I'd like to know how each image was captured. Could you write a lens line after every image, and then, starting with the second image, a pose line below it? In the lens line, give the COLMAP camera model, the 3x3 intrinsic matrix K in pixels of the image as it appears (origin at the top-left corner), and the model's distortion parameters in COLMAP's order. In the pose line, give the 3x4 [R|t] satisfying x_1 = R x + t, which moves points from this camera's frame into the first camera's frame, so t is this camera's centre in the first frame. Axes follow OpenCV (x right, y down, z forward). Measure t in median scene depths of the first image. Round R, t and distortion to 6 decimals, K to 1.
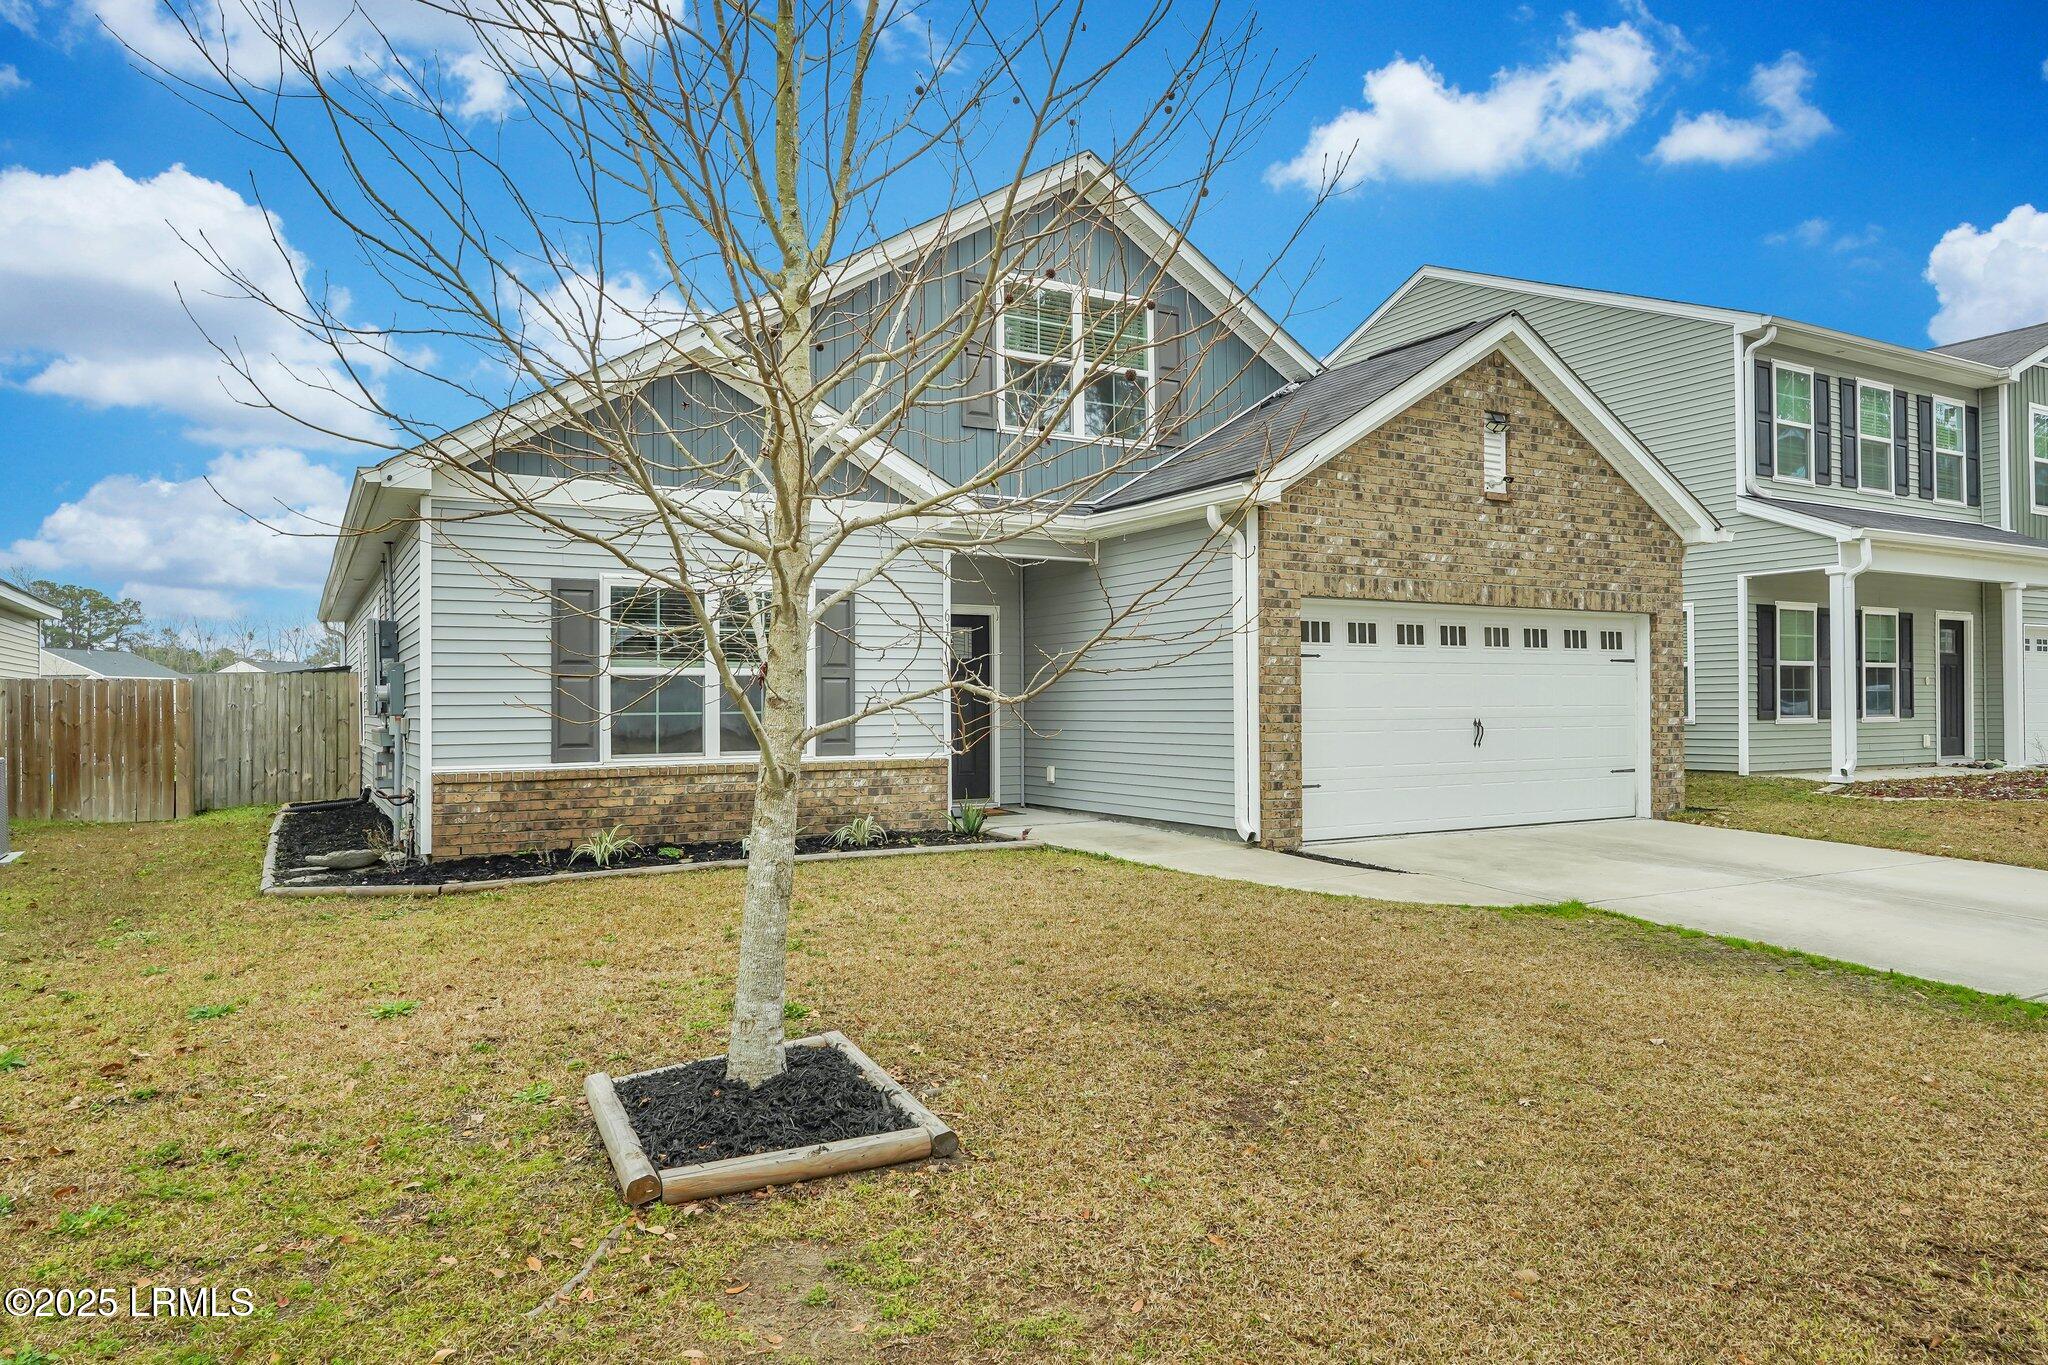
lens RADIAL K [[1312.3, 0, 1043.4], [0, 1312.3, 707.2], [0, 0, 1]] dist [0.002470, 0.000307]
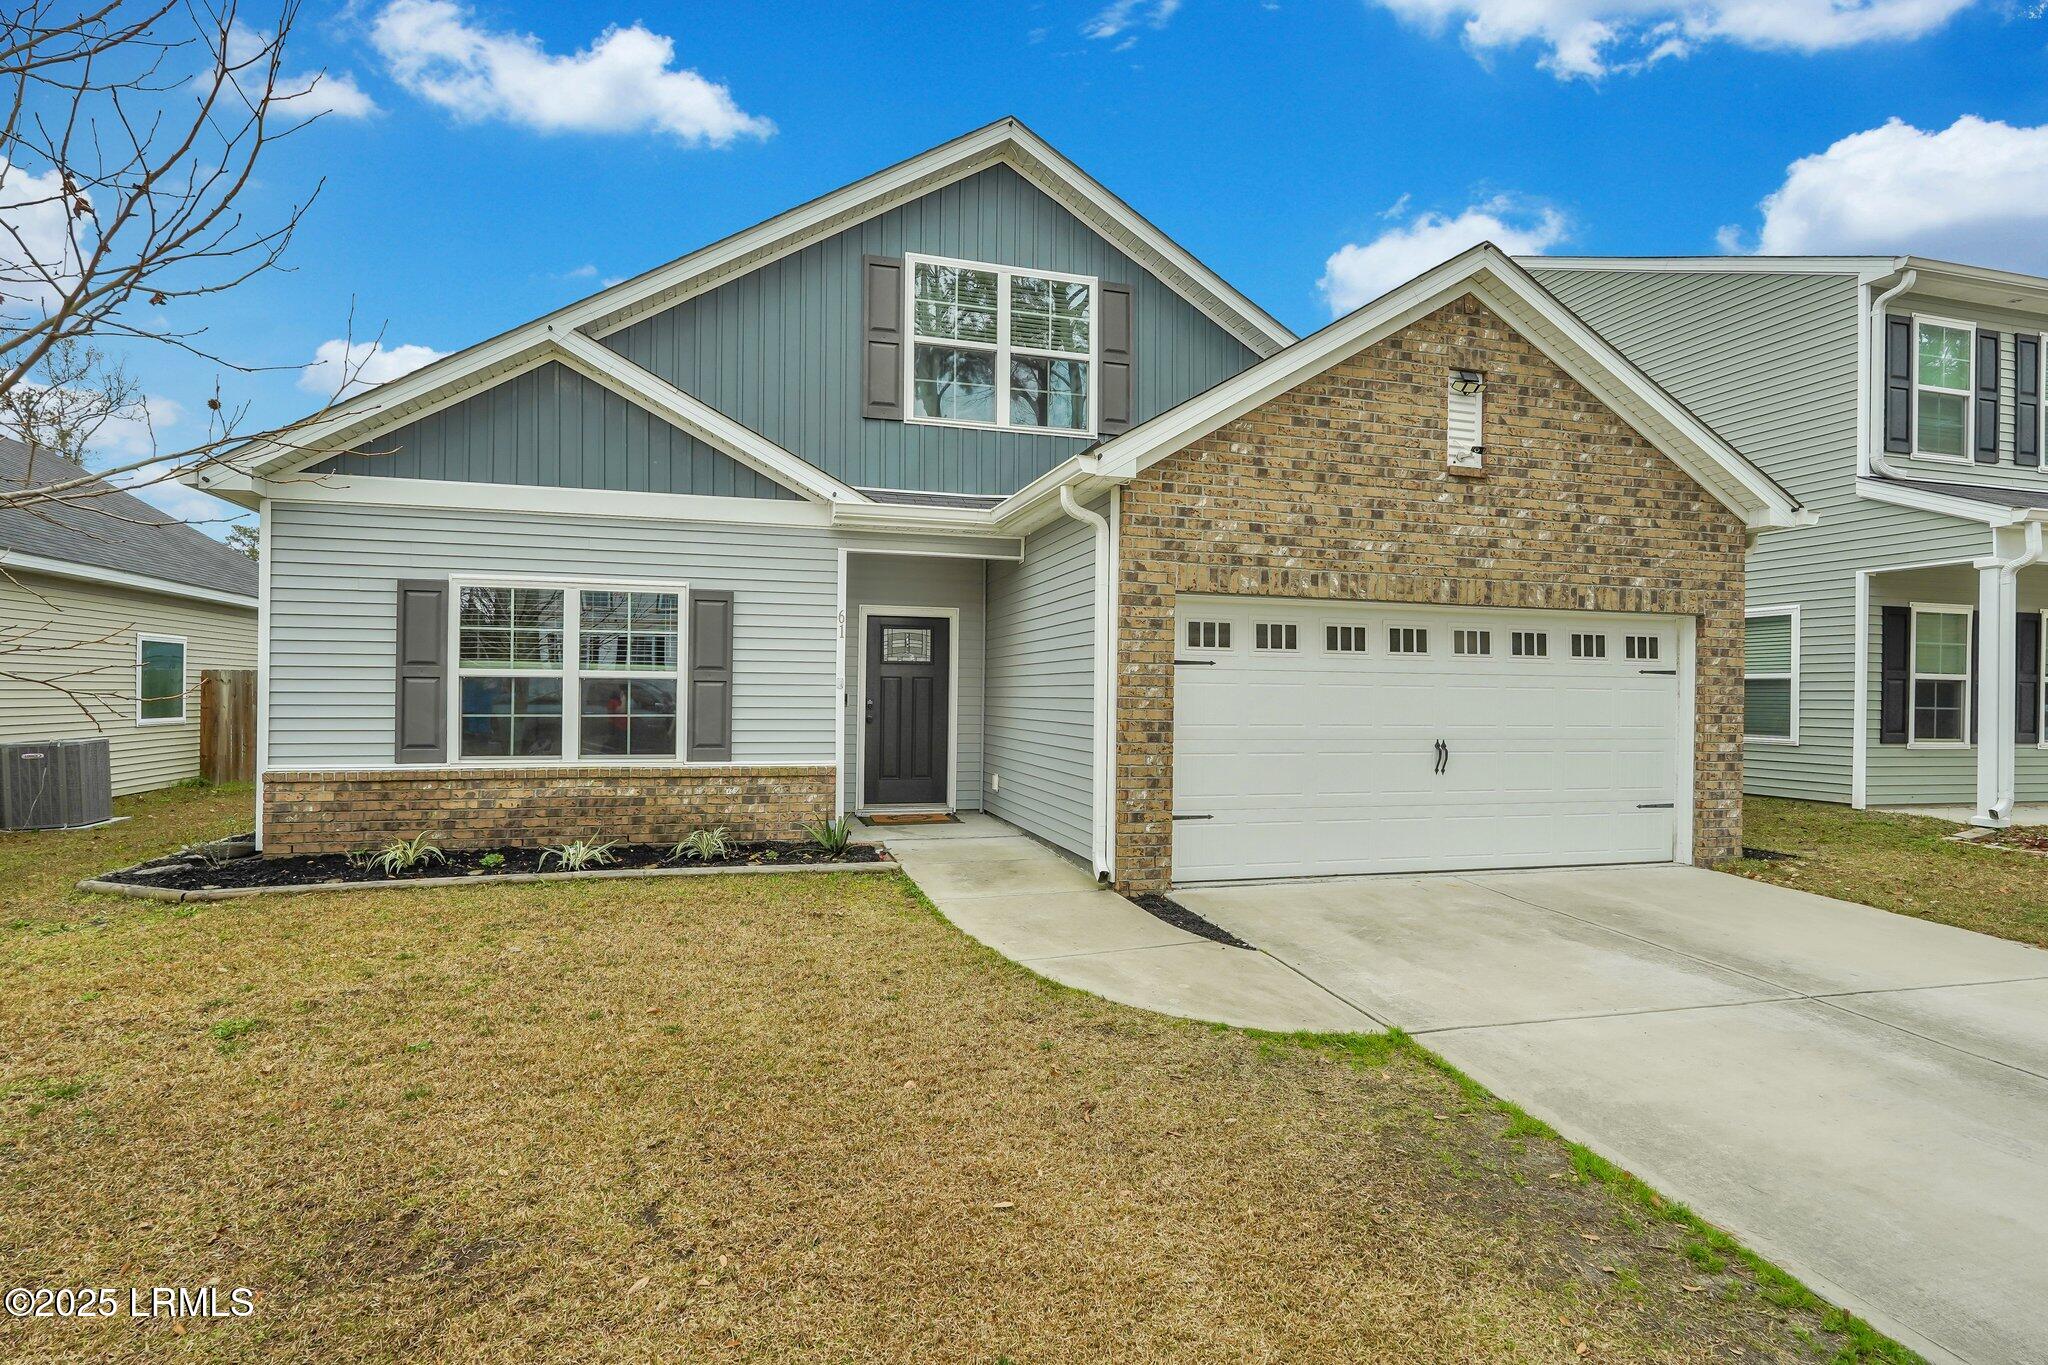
lens RADIAL K [[1032.3, 0, 1030.4], [0, 1032.3, 703.6], [0, 0, 1]] dist [-0.006907, 0.005377]
pose [[0.968051, 0.019584, -0.249988, 0.245136], [-0.018177, 0.999803, 0.007935, -0.015240], [0.250095, -0.003138, 0.968216, 0.304627]]
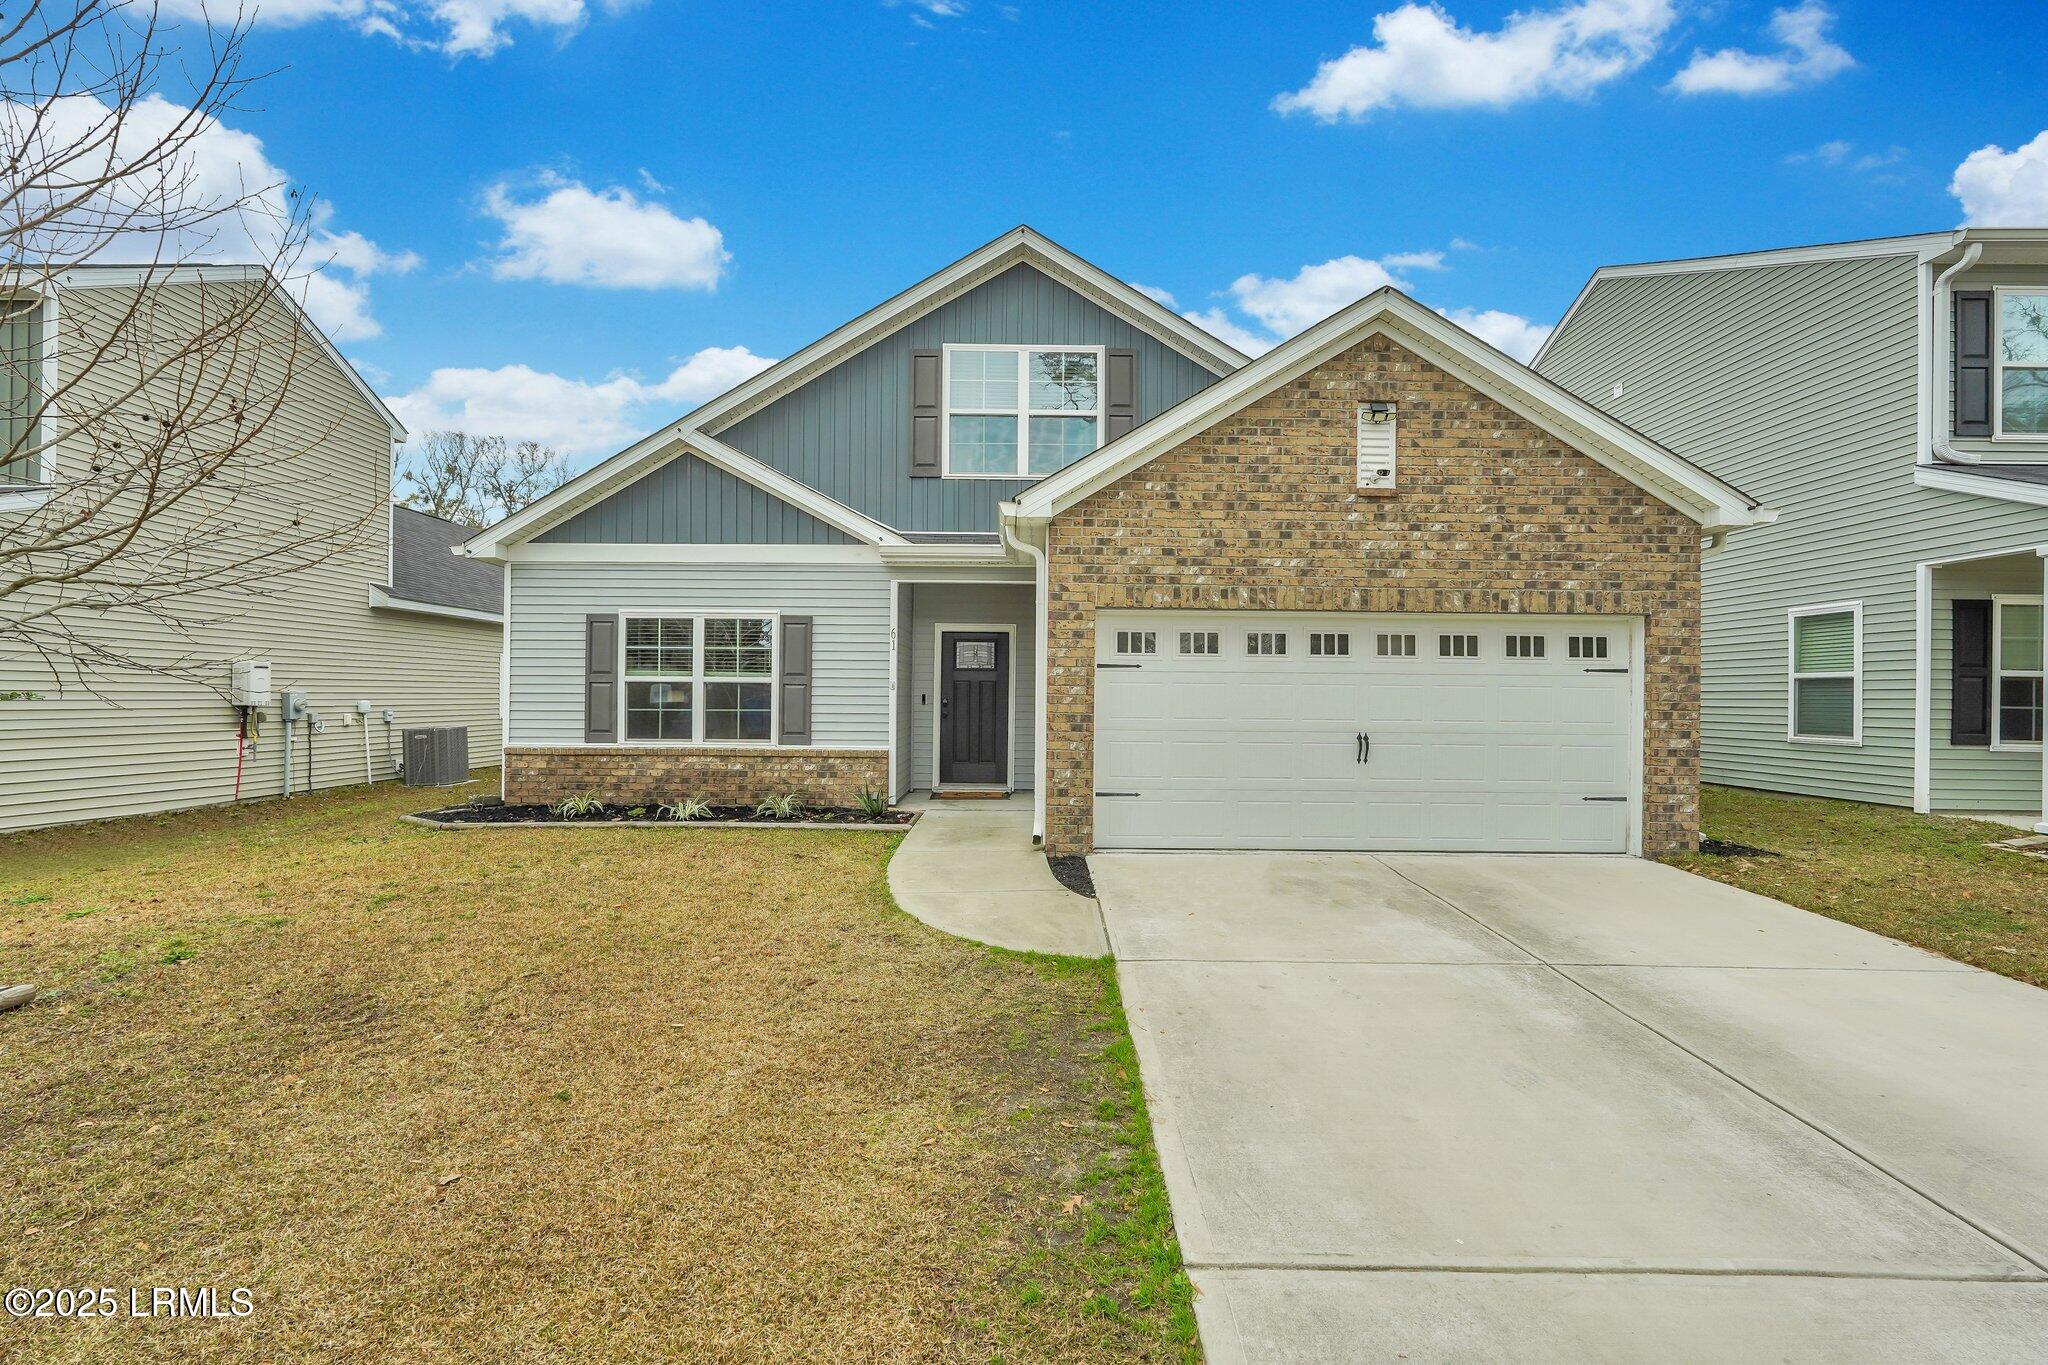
lens RADIAL K [[930.6, 0, 1030.0], [0, 930.6, 698.8], [0, 0, 1]] dist [-0.013830, 0.006156]
pose [[0.861883, 0.016168, -0.506849, 0.467127], [-0.016791, 0.999853, 0.003342, -0.014100], [0.506829, 0.005630, 0.862028, 0.317552]]
